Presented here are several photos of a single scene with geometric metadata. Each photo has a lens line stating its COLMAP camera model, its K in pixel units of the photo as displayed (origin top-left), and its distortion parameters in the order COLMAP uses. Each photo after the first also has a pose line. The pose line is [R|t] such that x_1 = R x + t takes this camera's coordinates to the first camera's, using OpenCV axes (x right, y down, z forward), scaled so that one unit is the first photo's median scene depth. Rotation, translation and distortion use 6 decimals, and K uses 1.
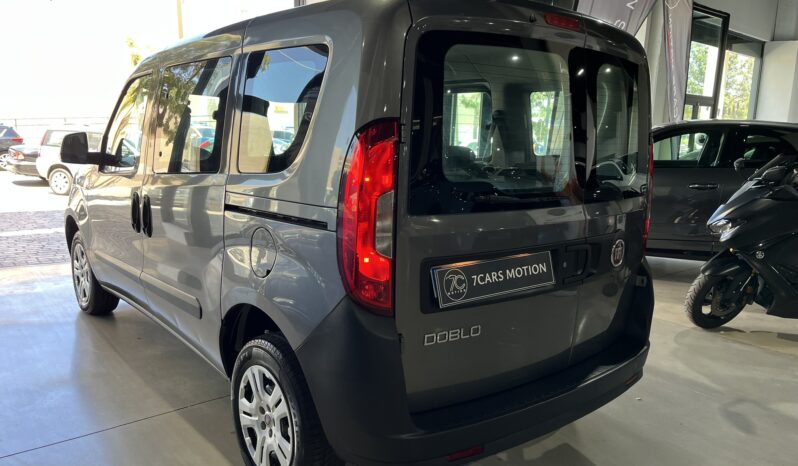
lens RADIAL K [[632.6, 0, 399.0], [0, 632.6, 233.0], [0, 0, 1]] dist [0.032613, -0.004282]
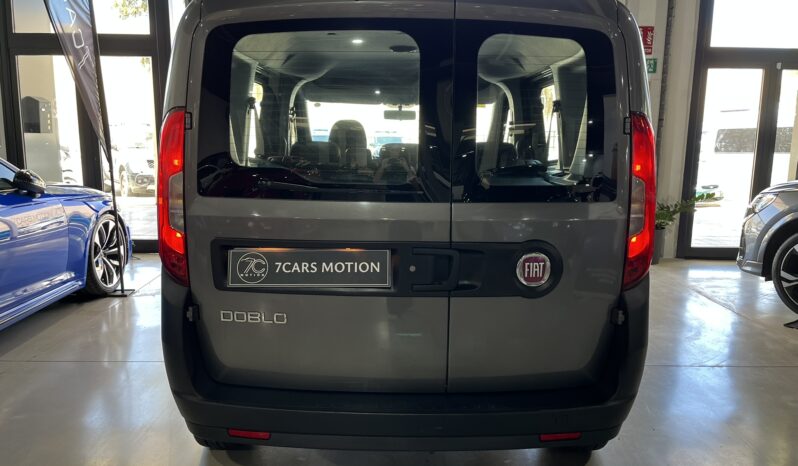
lens RADIAL K [[611.9, 0, 399.0], [0, 611.9, 233.0], [0, 0, 1]] dist [0.052293, -0.061626]
pose [[0.778935, 0.085028, -0.621314, 0.848071], [-0.094573, 0.995361, 0.017652, -0.013789], [0.619933, 0.045010, 0.783363, 0.350656]]
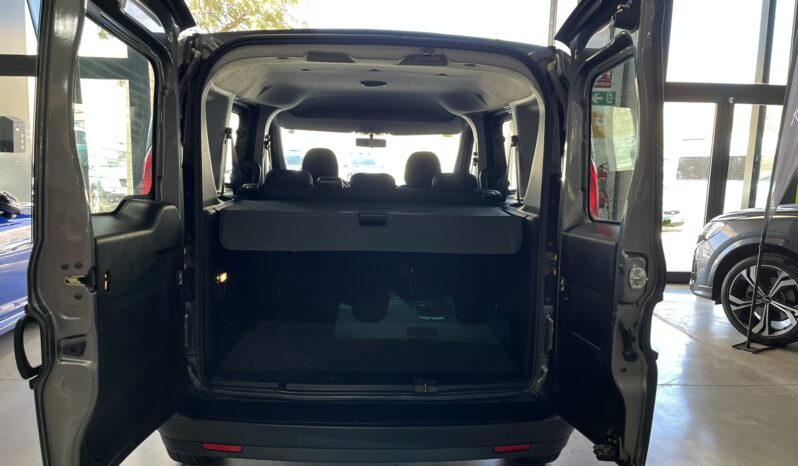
lens RADIAL K [[632.6, 0, 399.0], [0, 632.6, 233.0], [0, 0, 1]] dist [0.032613, -0.004282]
pose [[0.801099, 0.075705, -0.593725, 0.943470], [-0.103962, 0.994490, -0.013467, -0.034909], [0.589434, 0.072513, 0.804555, 0.257696]]
